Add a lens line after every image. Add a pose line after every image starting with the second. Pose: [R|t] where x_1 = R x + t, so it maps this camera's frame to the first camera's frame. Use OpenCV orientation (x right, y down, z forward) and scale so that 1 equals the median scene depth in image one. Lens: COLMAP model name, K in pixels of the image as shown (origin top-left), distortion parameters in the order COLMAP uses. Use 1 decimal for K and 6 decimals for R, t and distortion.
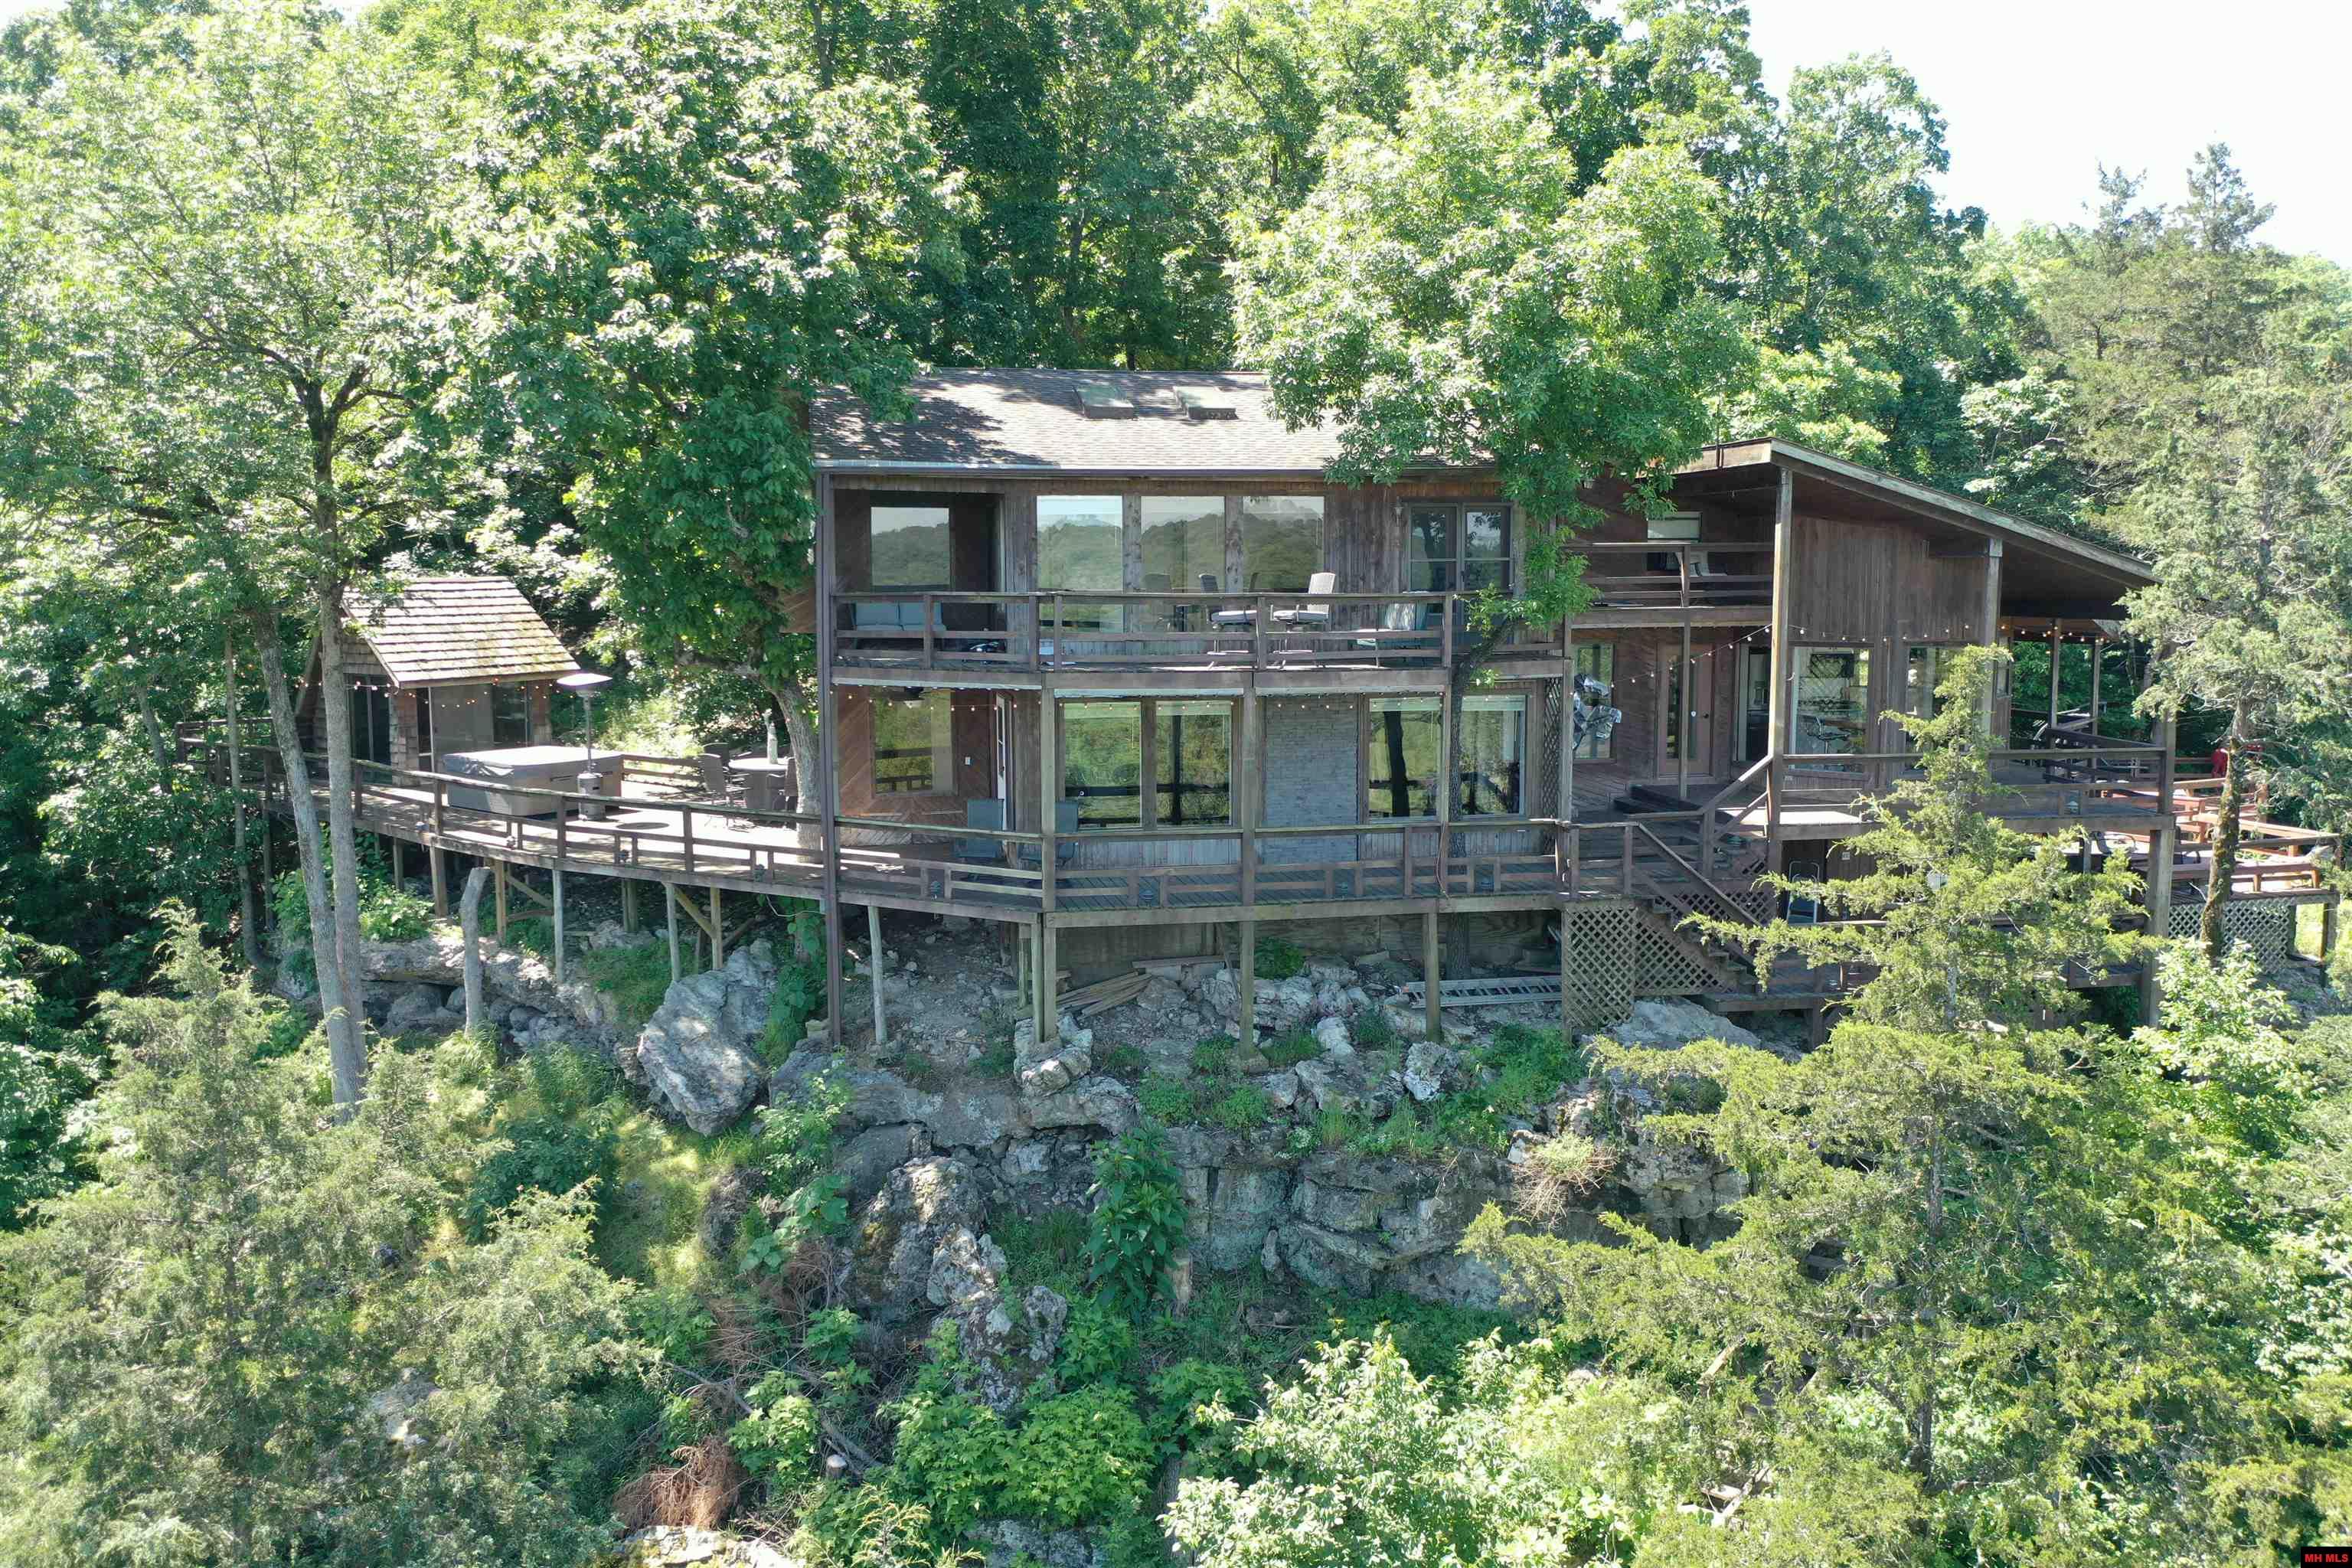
lens RADIAL K [[1843.8, 0, 1176.0], [0, 1843.8, 784.0], [0, 0, 1]] dist [-0.009386, -0.003335]
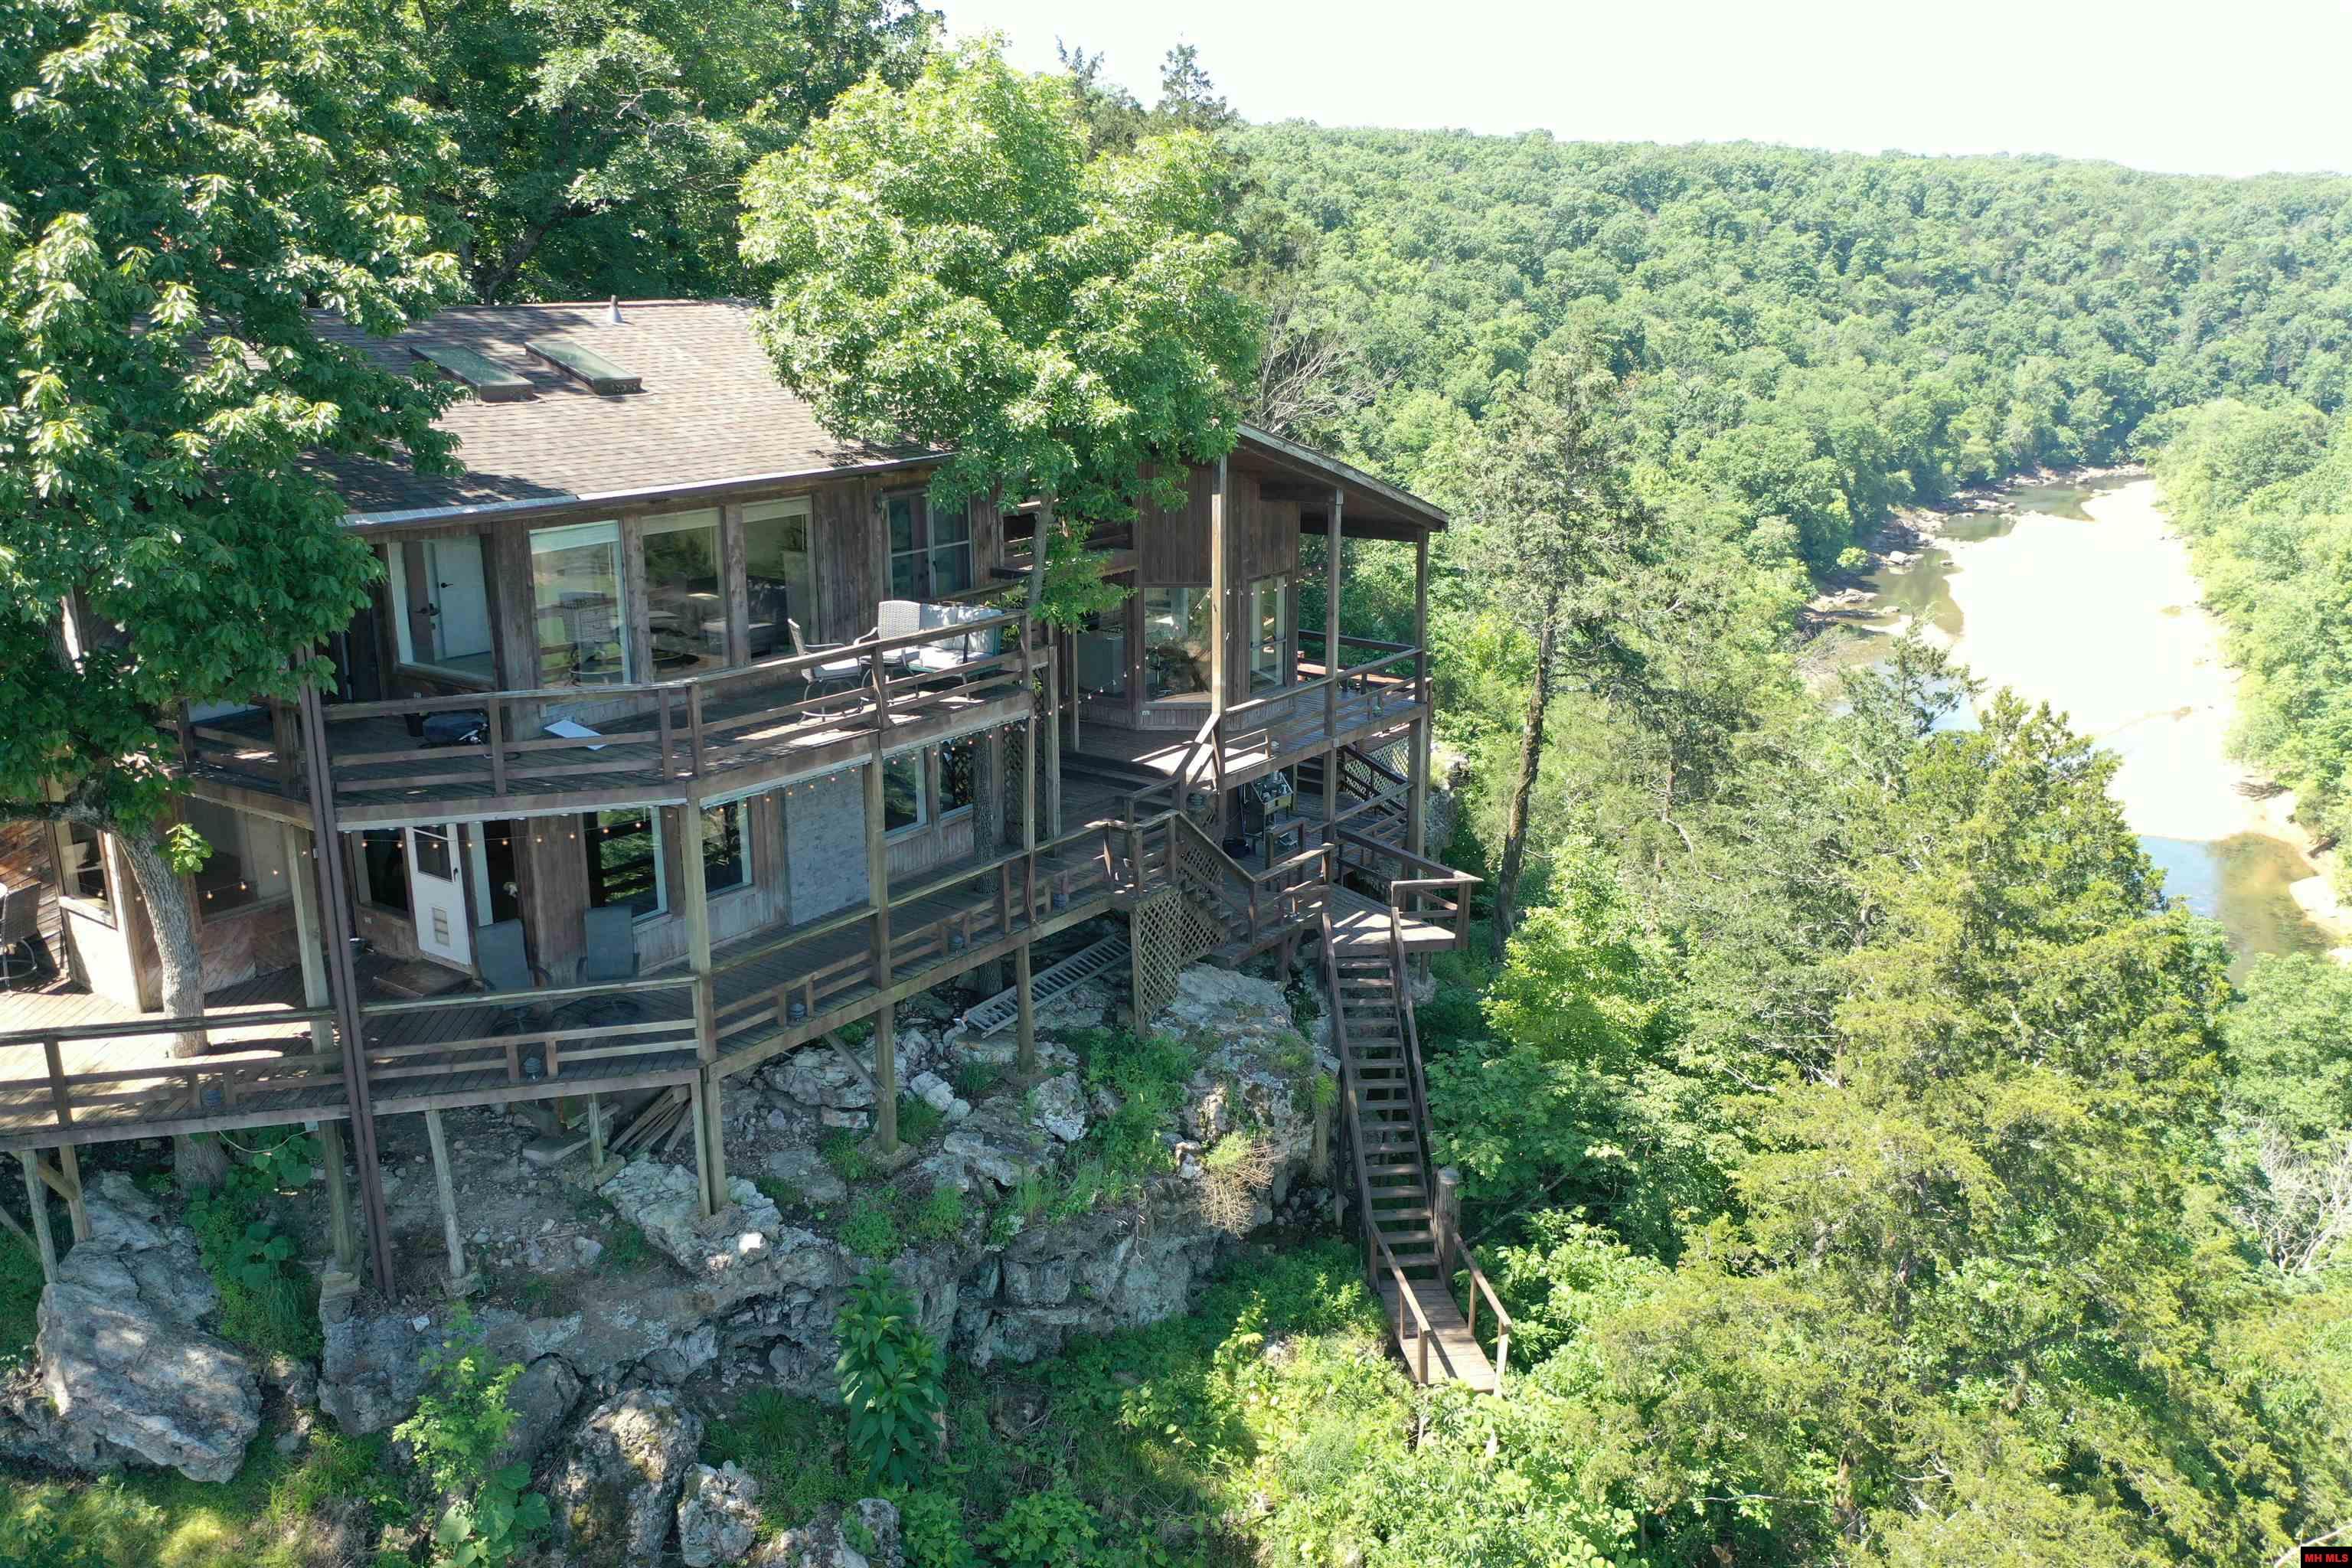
lens RADIAL K [[1843.8, 0, 1176.0], [0, 1843.8, 784.0], [0, 0, 1]] dist [-0.009386, -0.003335]
pose [[0.726018, -0.179095, 0.663944, -0.416498], [0.082260, 0.981177, 0.174716, -0.169142], [-0.682737, -0.072231, 0.727085, 0.258062]]
